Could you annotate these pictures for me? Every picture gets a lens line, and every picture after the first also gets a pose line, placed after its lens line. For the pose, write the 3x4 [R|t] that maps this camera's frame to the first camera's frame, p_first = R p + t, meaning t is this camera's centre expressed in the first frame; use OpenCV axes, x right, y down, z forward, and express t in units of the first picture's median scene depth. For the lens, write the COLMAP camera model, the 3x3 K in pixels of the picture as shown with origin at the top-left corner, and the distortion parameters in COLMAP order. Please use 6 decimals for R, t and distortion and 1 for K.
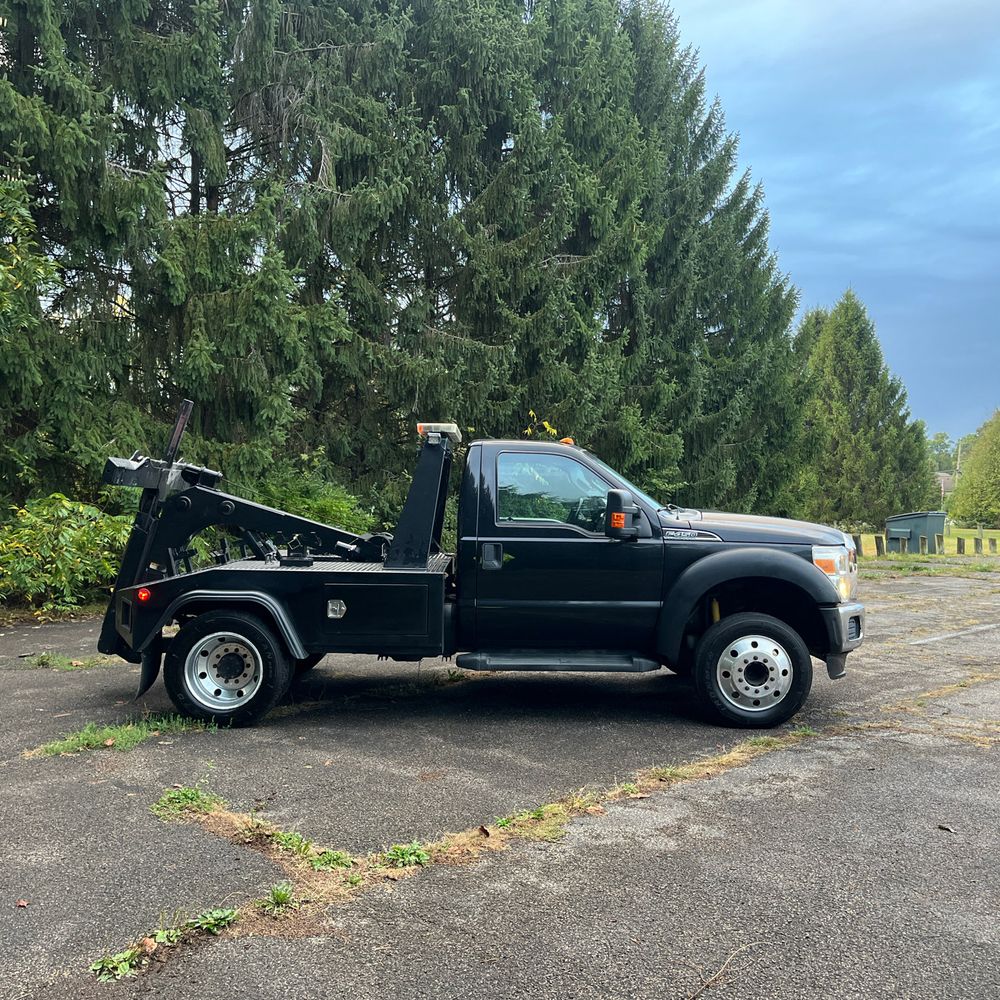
lens RADIAL K [[1047.8, 0, 508.7], [0, 1047.8, 504.7], [0, 0, 1]] dist [0.017105, 0.000000]
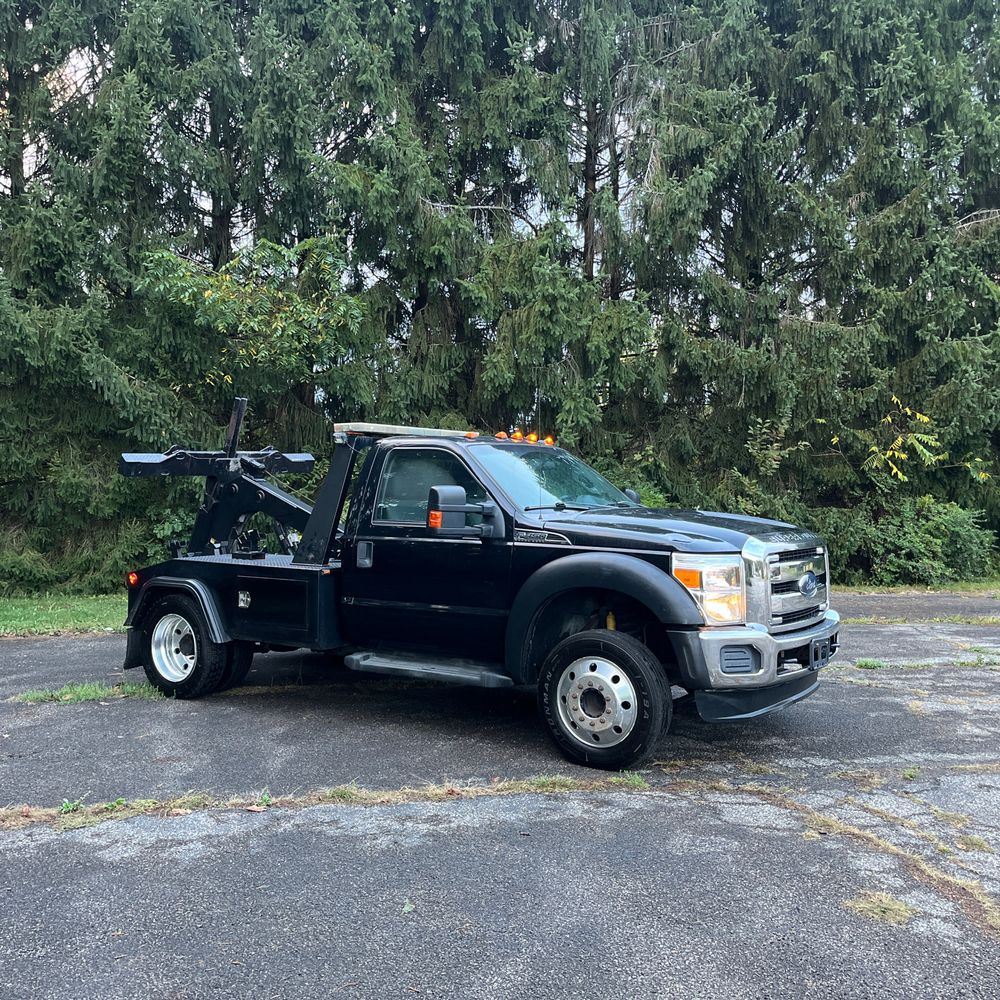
lens RADIAL K [[1047.8, 0, 496.4], [0, 1047.8, 486.1], [0, 0, 1]] dist [0.017105, 0.000000]
pose [[0.814506, -0.011076, -0.580050, 0.658474], [-0.003978, 0.999688, -0.024675, 0.009081], [0.580142, 0.022405, 0.814207, 0.267098]]
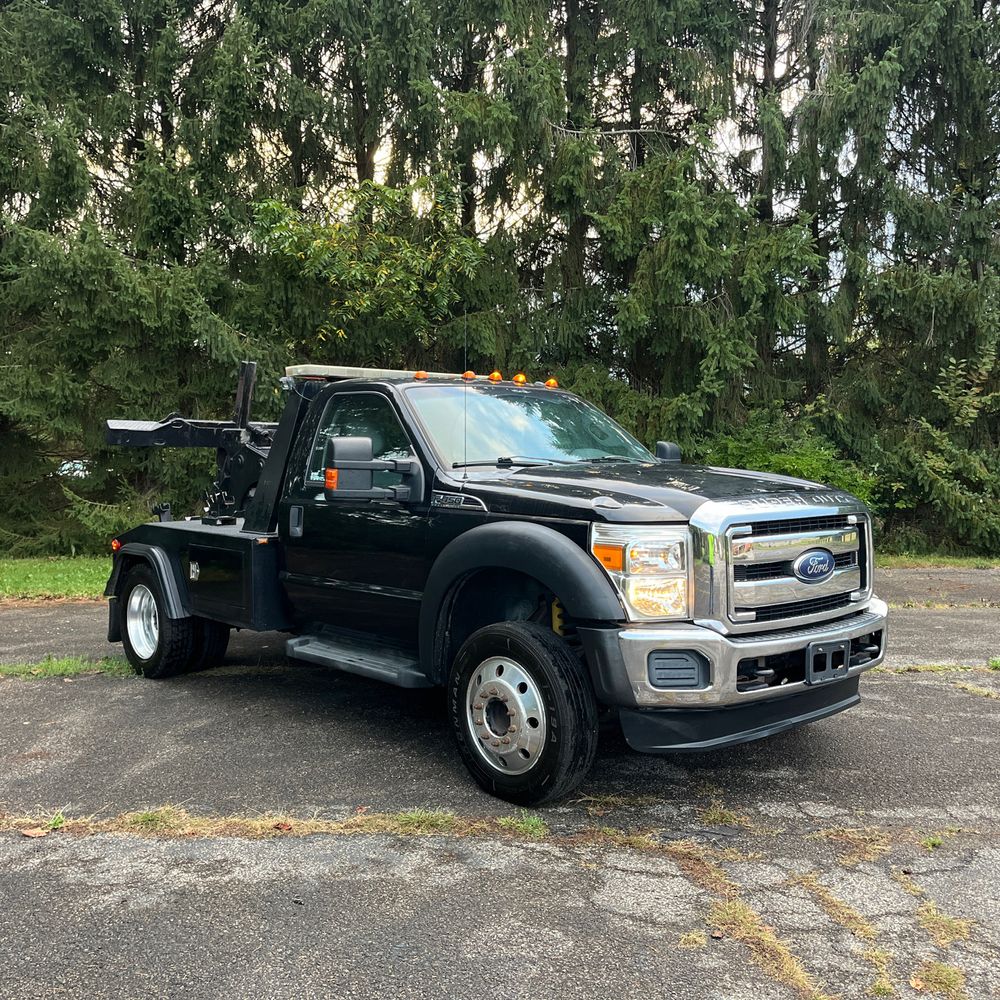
lens RADIAL K [[1047.8, 0, 498.0], [0, 1047.8, 503.0], [0, 0, 1]] dist [0.017105, 0.000000]
pose [[0.652803, 0.020323, -0.757255, 0.717375], [0.001509, 0.999603, 0.028128, 0.012123], [0.757526, -0.019505, 0.652513, 0.579592]]
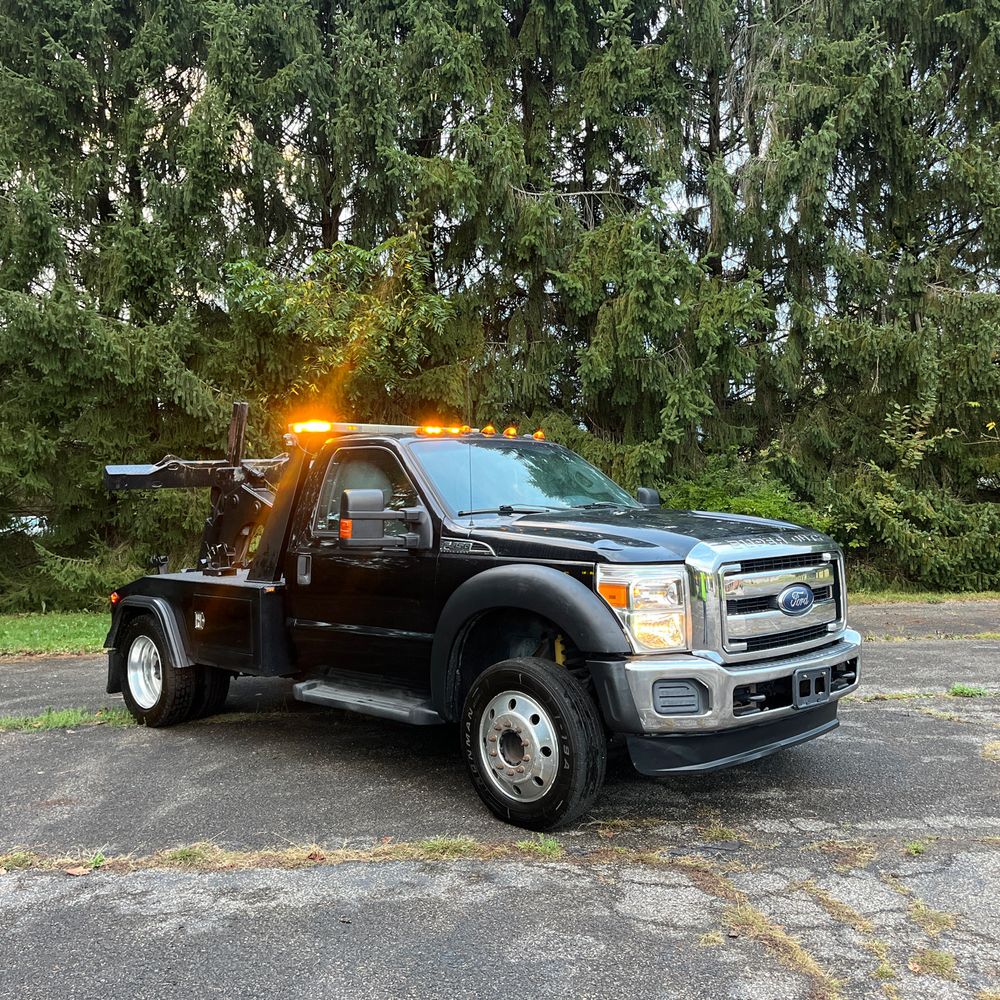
lens RADIAL K [[1047.8, 0, 505.1], [0, 1047.8, 489.5], [0, 0, 1]] dist [0.017105, 0.000000]
pose [[0.691952, -0.035339, -0.721078, 0.733675], [0.020417, 0.999360, -0.029385, 0.011840], [0.721655, 0.005611, 0.692230, 0.515101]]
